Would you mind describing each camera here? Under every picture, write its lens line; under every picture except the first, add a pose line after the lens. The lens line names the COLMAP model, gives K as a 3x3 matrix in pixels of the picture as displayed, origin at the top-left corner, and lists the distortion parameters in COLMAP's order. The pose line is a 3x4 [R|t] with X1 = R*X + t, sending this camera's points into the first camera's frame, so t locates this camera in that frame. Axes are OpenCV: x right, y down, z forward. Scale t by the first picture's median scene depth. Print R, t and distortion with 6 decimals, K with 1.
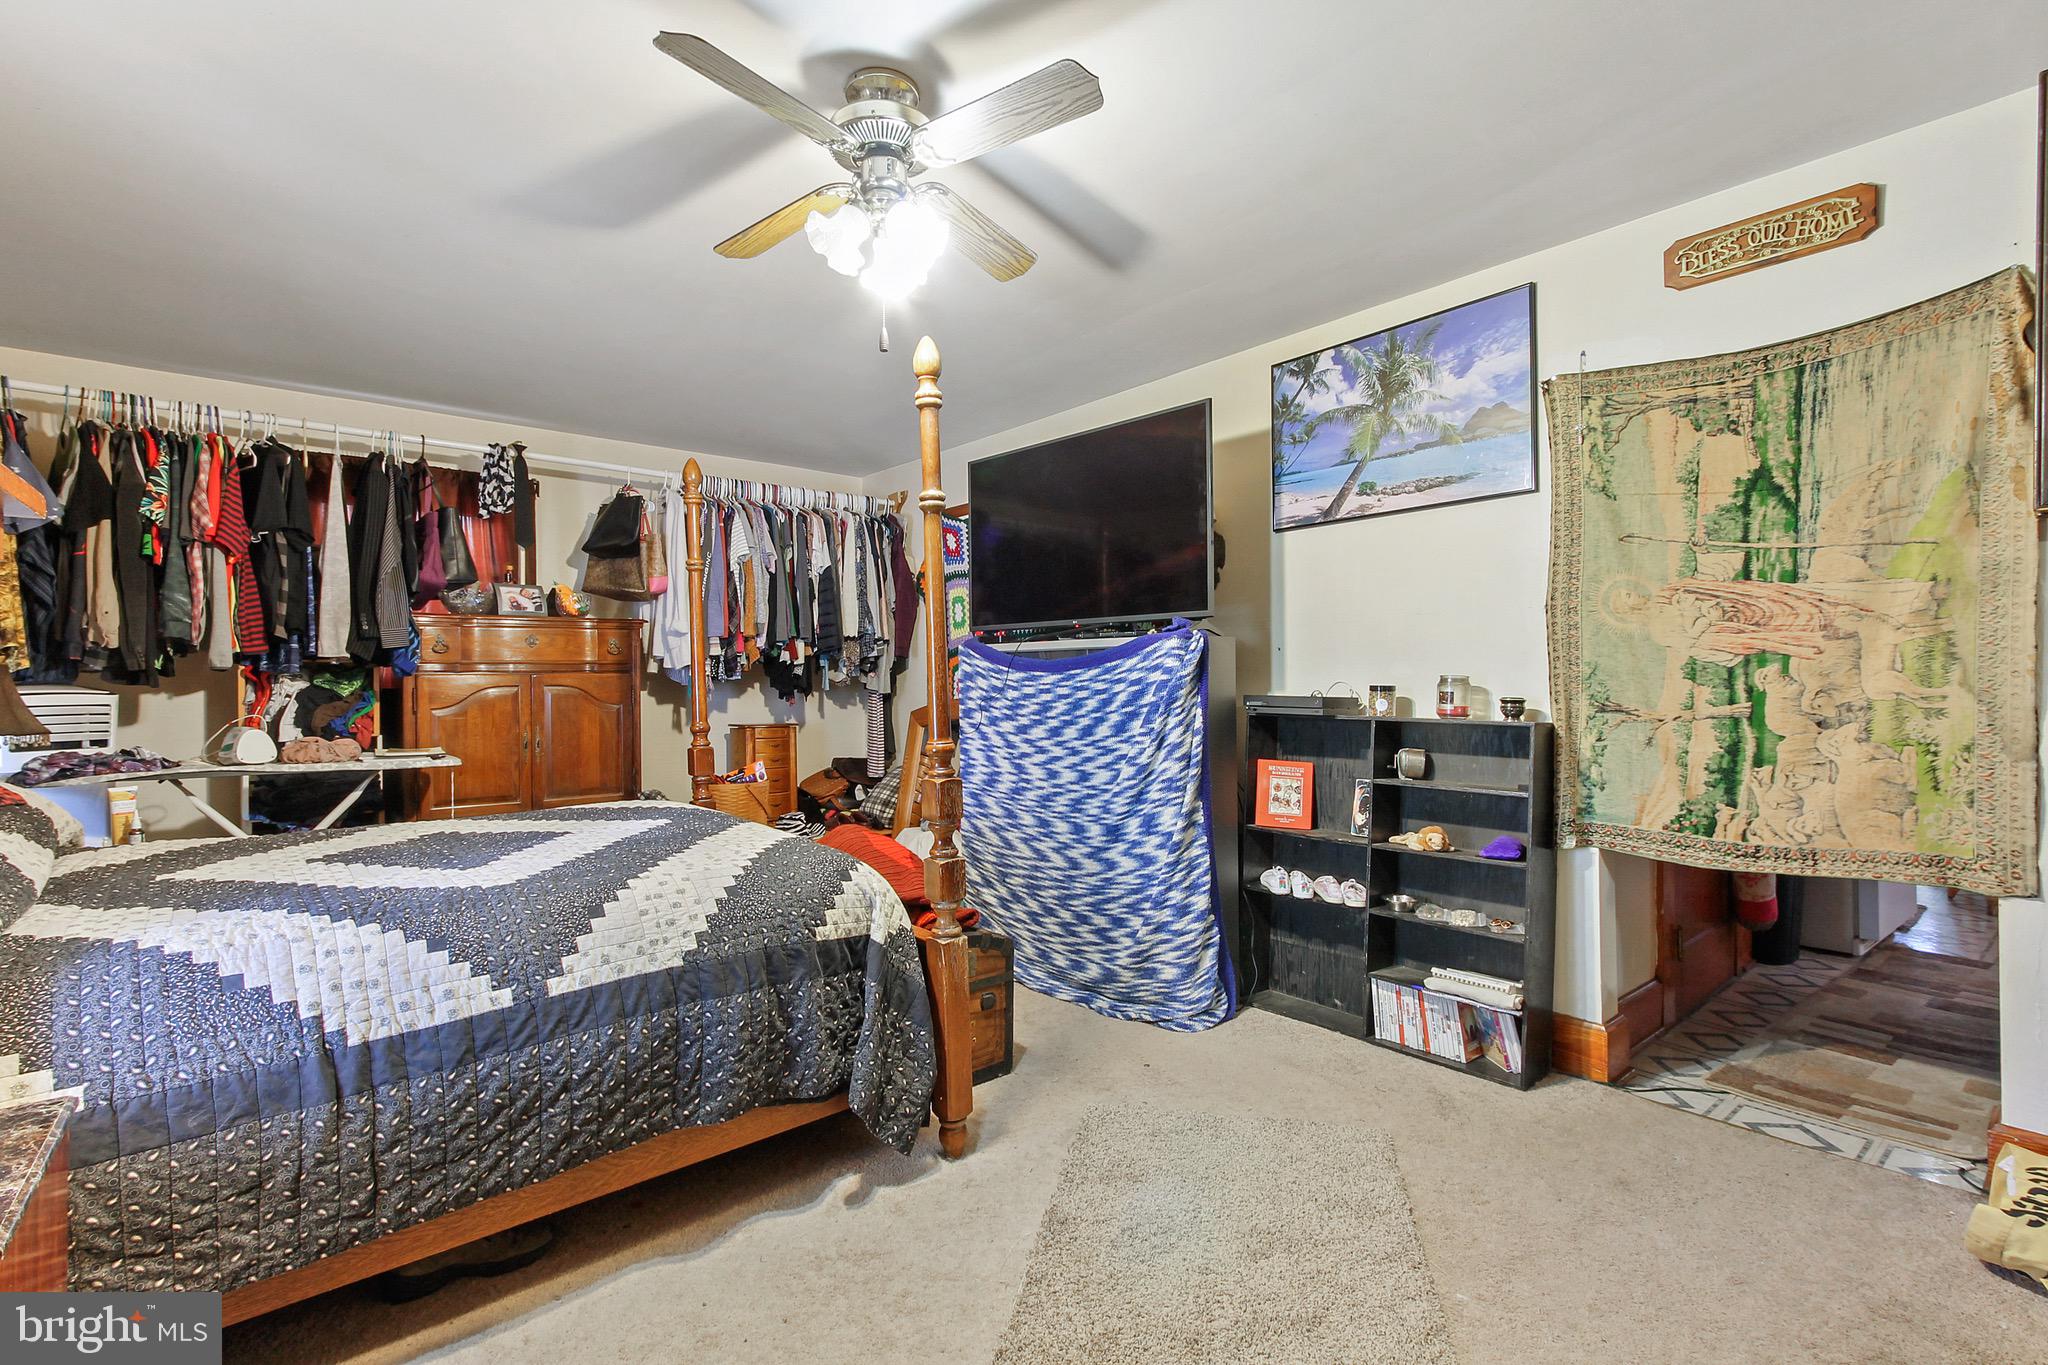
lens RADIAL K [[943.7, 0, 1022.4], [0, 943.7, 680.5], [0, 0, 1]] dist [0.003718, 0.000870]
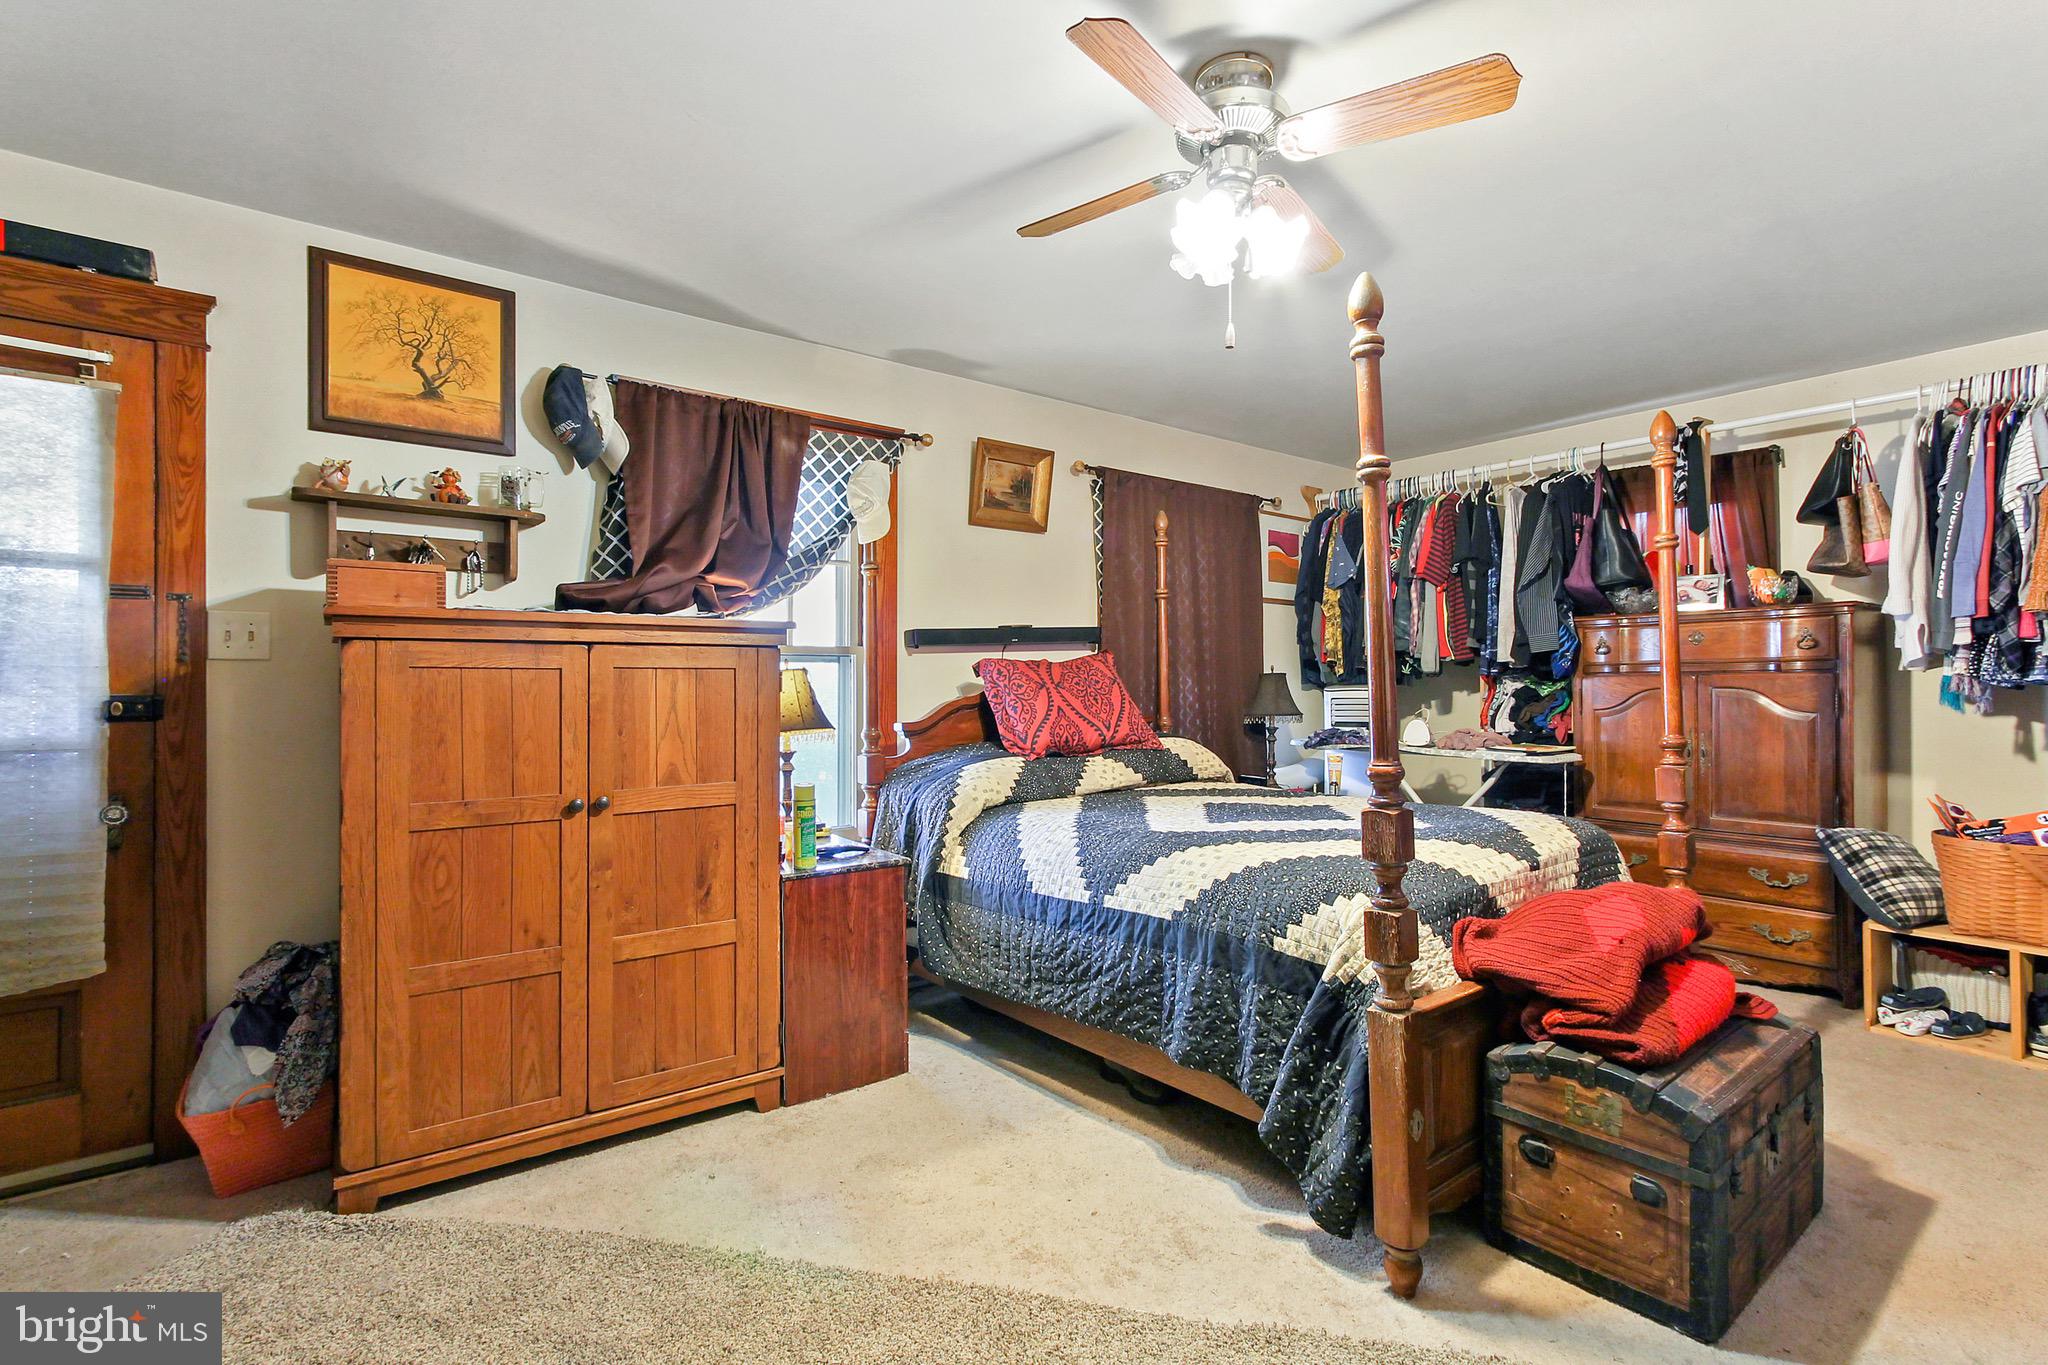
lens RADIAL K [[943.7, 0, 1026.1], [0, 943.7, 678.1], [0, 0, 1]] dist [0.003718, 0.000870]
pose [[-0.026872, -0.000604, -0.999639, 0.474178], [0.003494, 0.999994, -0.000698, -0.006190], [0.999633, -0.003512, -0.026869, 0.464763]]
